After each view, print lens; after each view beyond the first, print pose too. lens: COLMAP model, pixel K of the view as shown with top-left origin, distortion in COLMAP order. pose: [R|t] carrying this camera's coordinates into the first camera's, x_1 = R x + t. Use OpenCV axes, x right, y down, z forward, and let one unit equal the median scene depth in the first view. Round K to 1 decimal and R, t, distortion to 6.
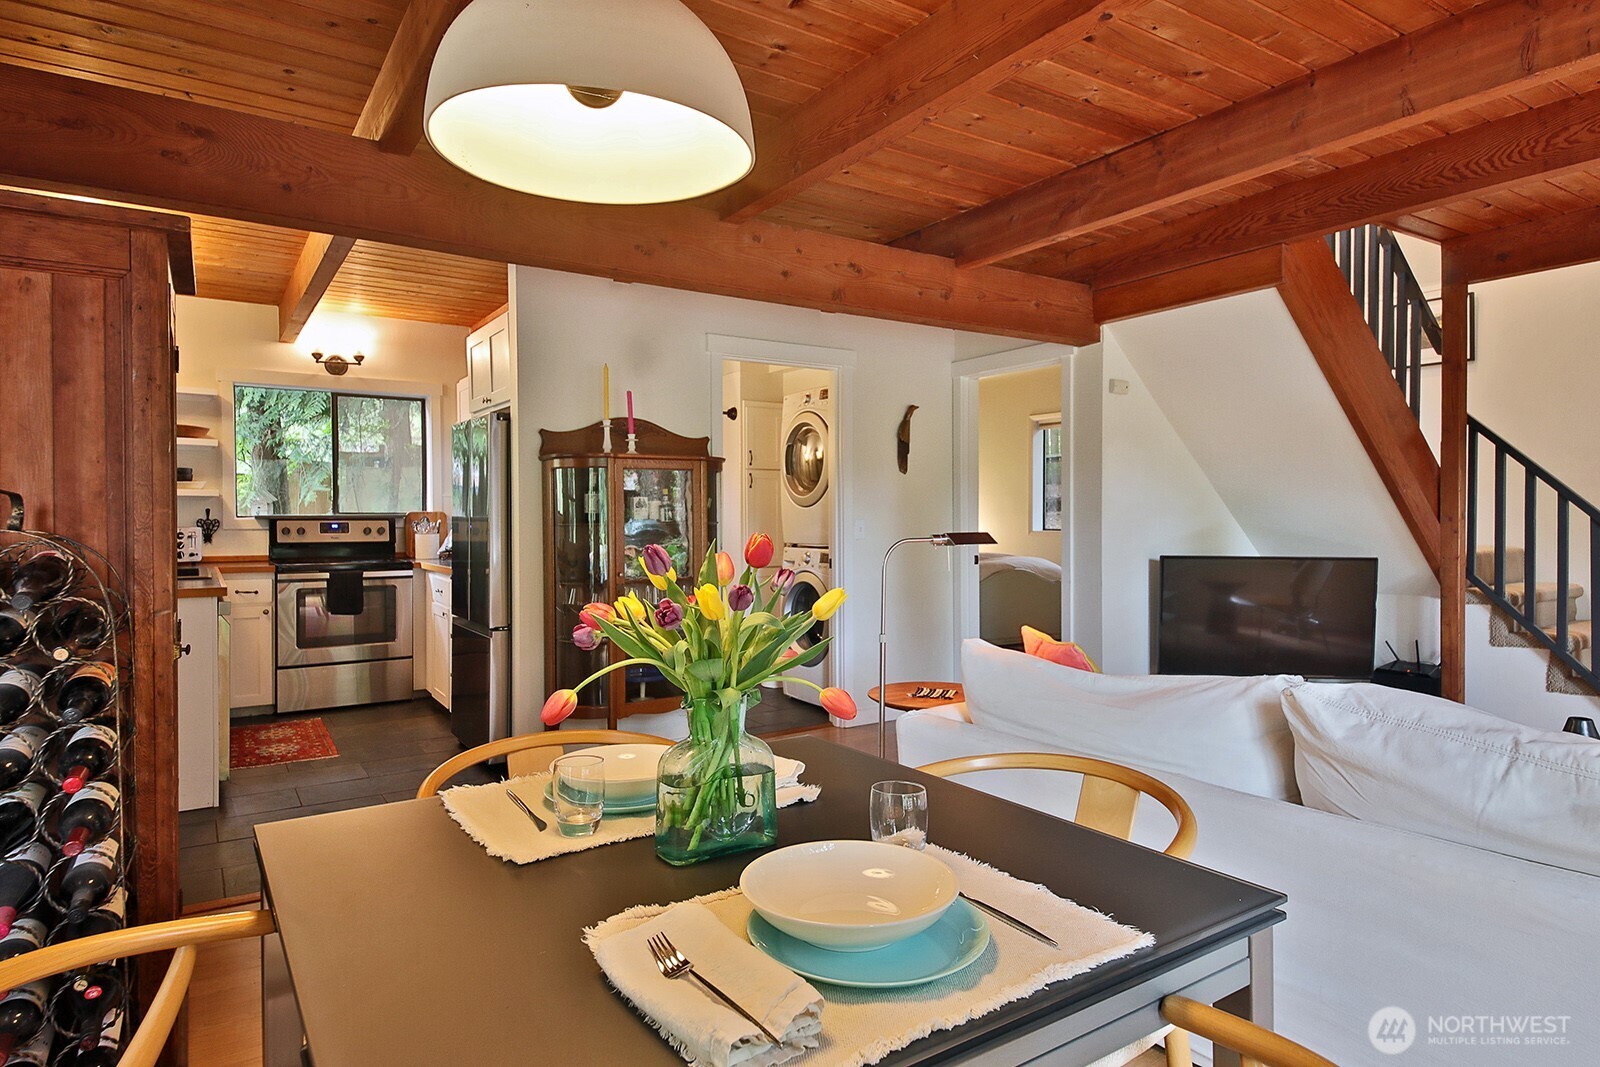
lens RADIAL K [[909.5, 0, 800.0], [0, 909.5, 533.5], [0, 0, 1]] dist [0.000410, -0.001075]
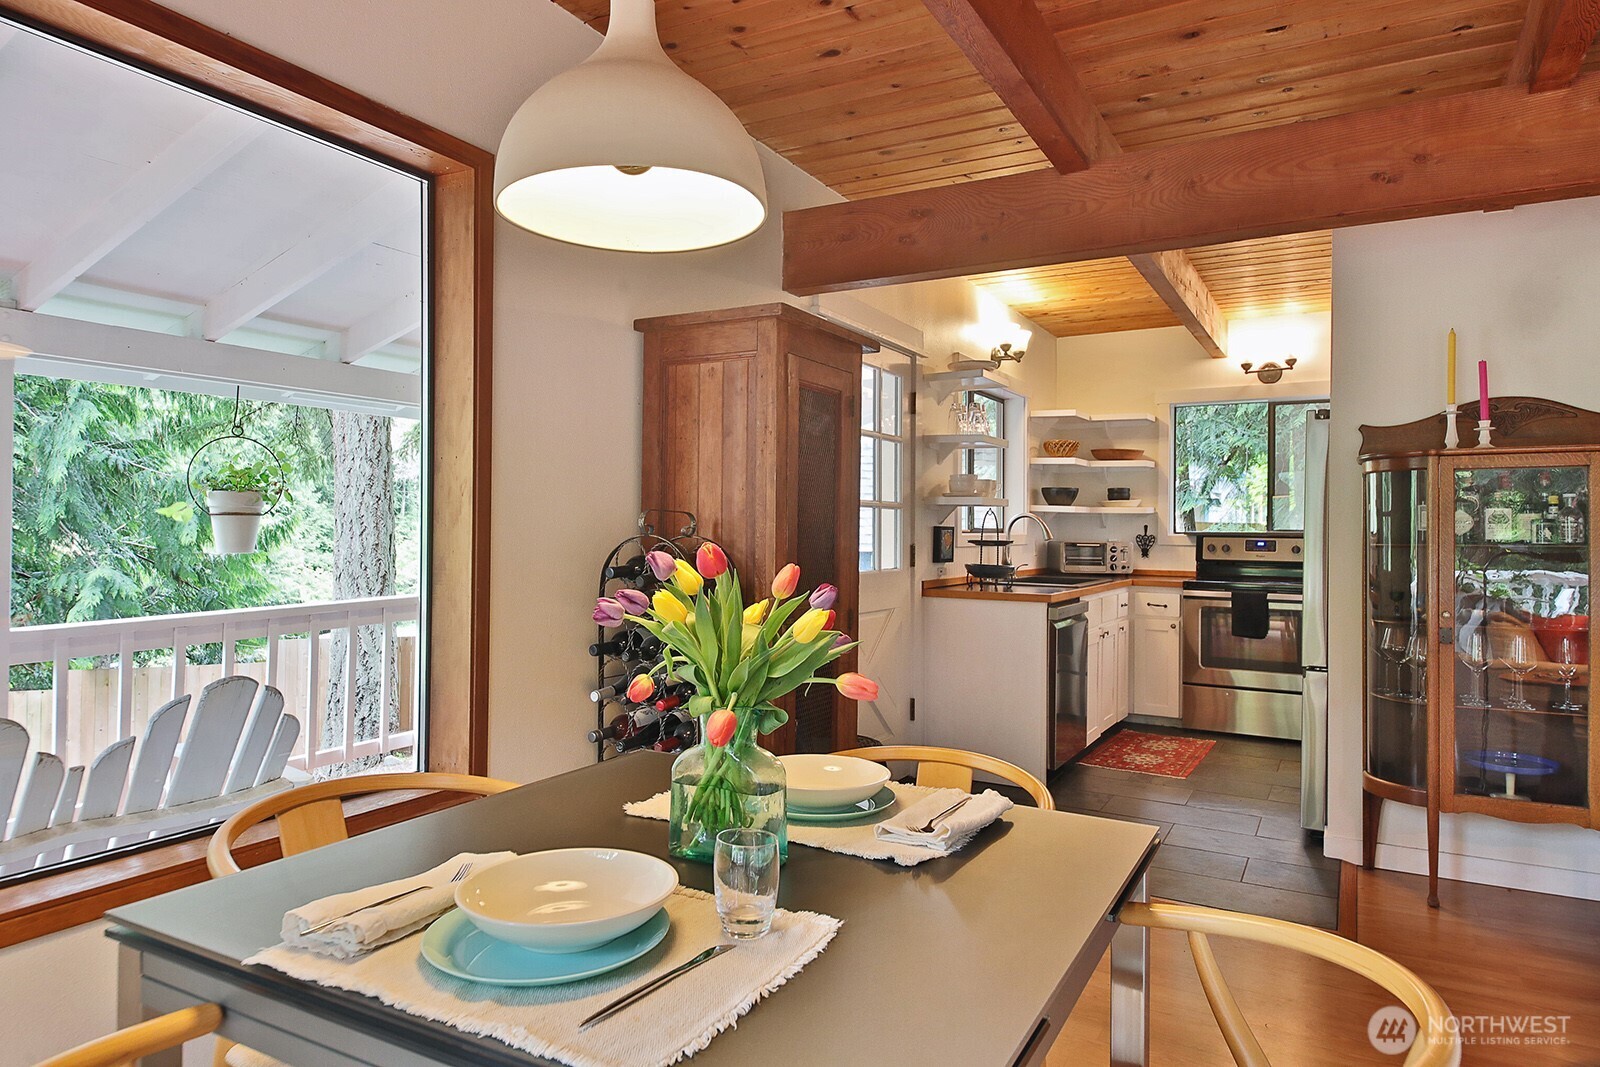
lens RADIAL K [[980.7, 0, 800.0], [0, 980.7, 533.5], [0, 0, 1]] dist [0.002376, -0.001120]
pose [[0.444326, 0.007143, -0.895837, 0.202381], [-0.025781, 0.999656, -0.004817, -0.001658], [0.895494, 0.025236, 0.444357, 0.128653]]
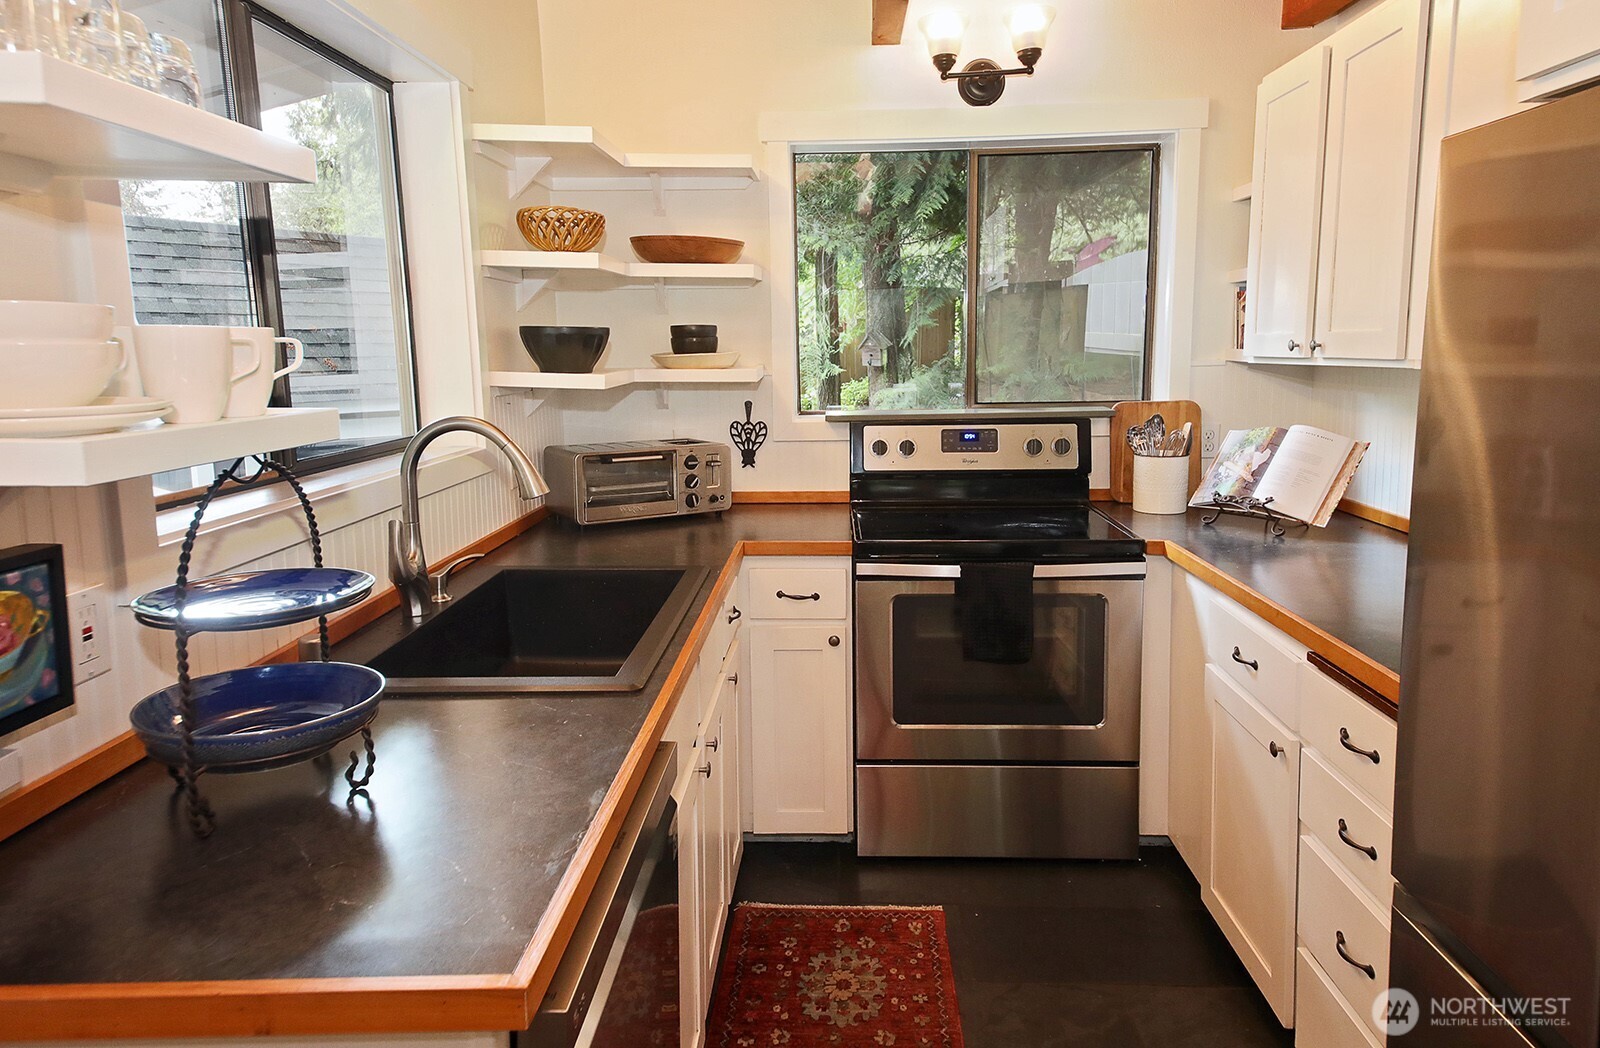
lens RADIAL K [[950.8, 0, 794.3], [0, 950.8, 463.4], [0, 0, 1]] dist [0.052866, 0.000092]
pose [[0.804066, 0.067325, -0.590716, -0.314182], [0.002173, 0.993228, 0.116157, -0.055885], [0.594536, -0.094682, 0.798475, 0.591181]]
